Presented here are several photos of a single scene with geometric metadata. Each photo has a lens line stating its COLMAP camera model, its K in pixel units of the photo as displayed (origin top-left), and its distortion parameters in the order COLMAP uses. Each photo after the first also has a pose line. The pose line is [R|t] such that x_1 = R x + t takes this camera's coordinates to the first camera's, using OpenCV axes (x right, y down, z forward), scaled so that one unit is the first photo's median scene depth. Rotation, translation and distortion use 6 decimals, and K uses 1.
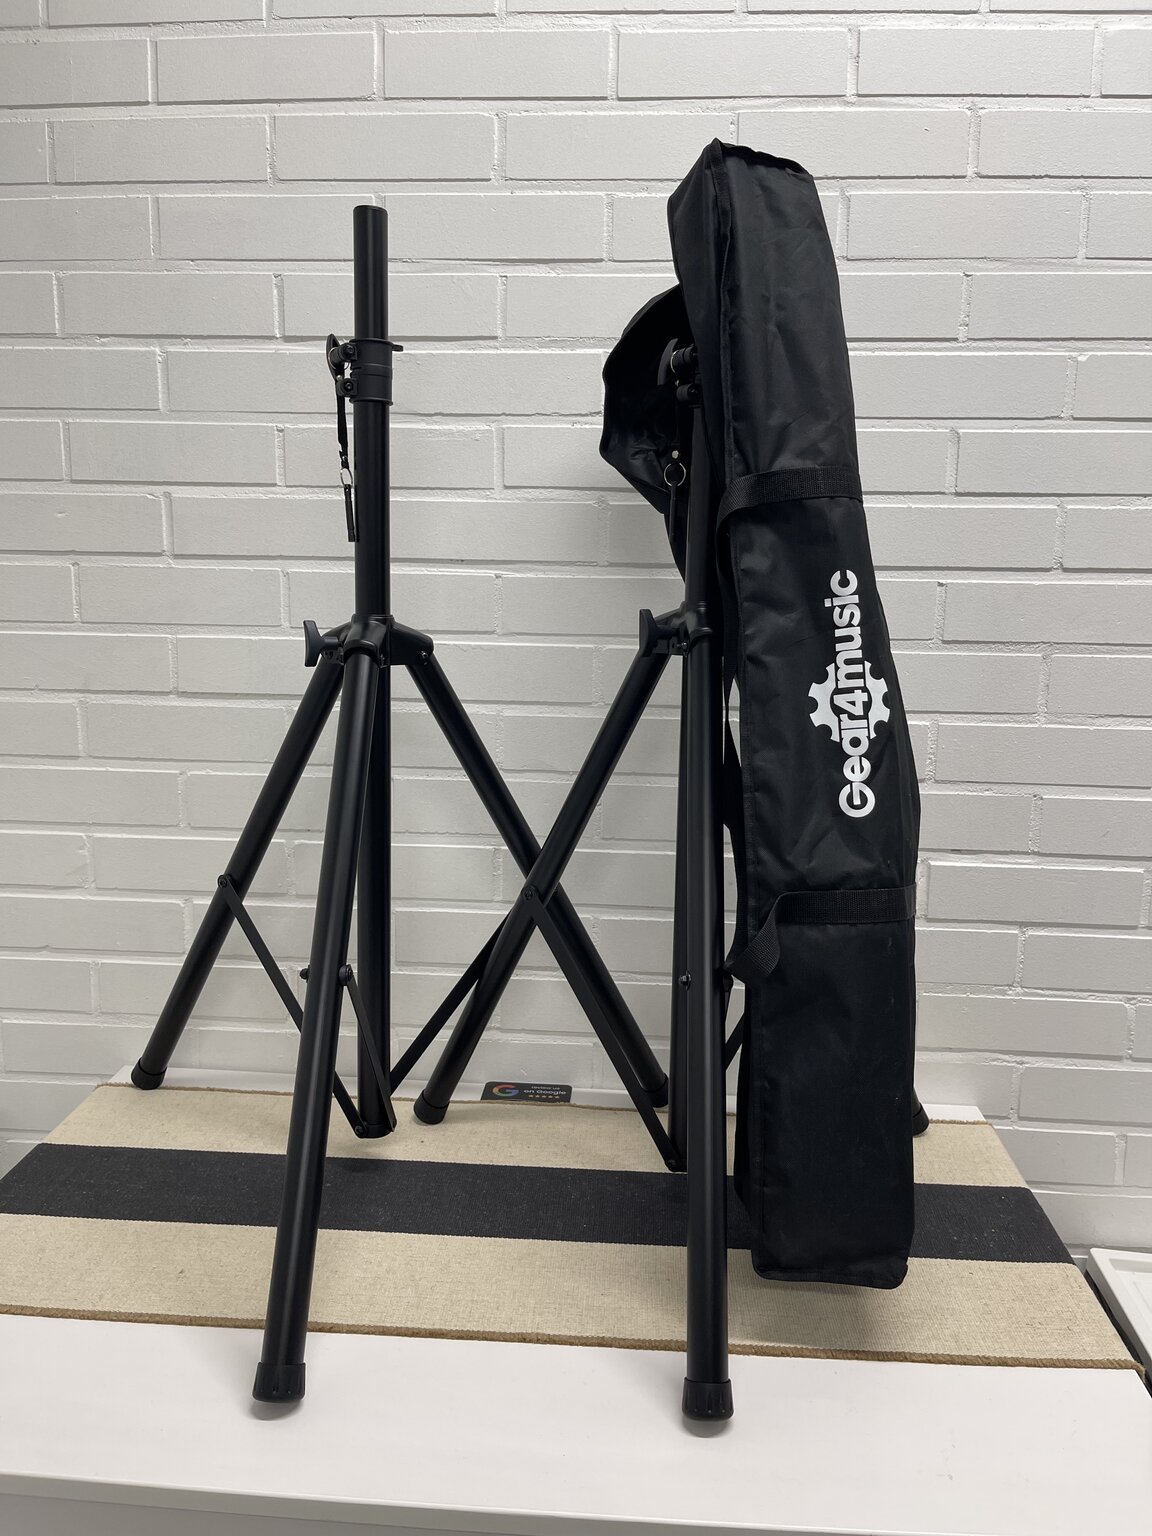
lens RADIAL K [[1161.5, 0, 576.0], [0, 1161.5, 768.0], [0, 0, 1]] dist [0.075597, -0.121295]
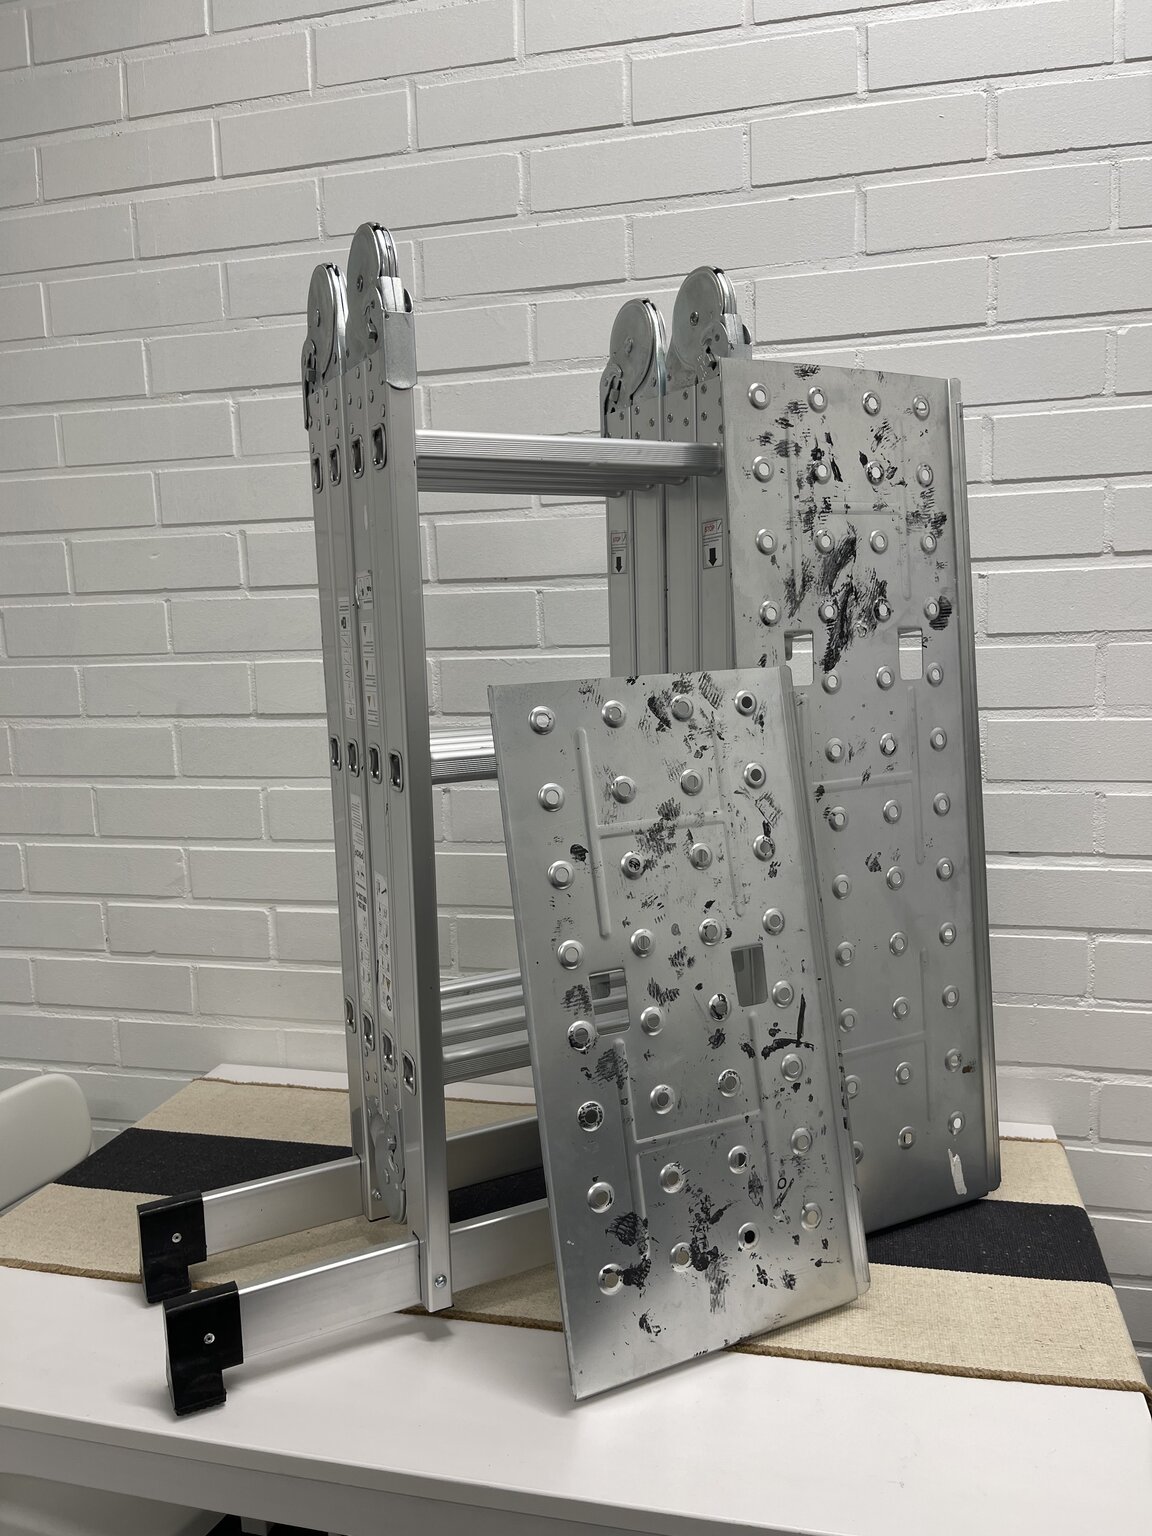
lens RADIAL K [[1161.5, 0, 576.0], [0, 1161.5, 768.0], [0, 0, 1]] dist [0.075597, -0.121295]
pose [[0.983664, -0.023423, -0.178485, 0.152273], [0.017673, 0.999274, -0.033741, 0.028564], [0.179146, 0.030036, 0.983364, -0.006235]]
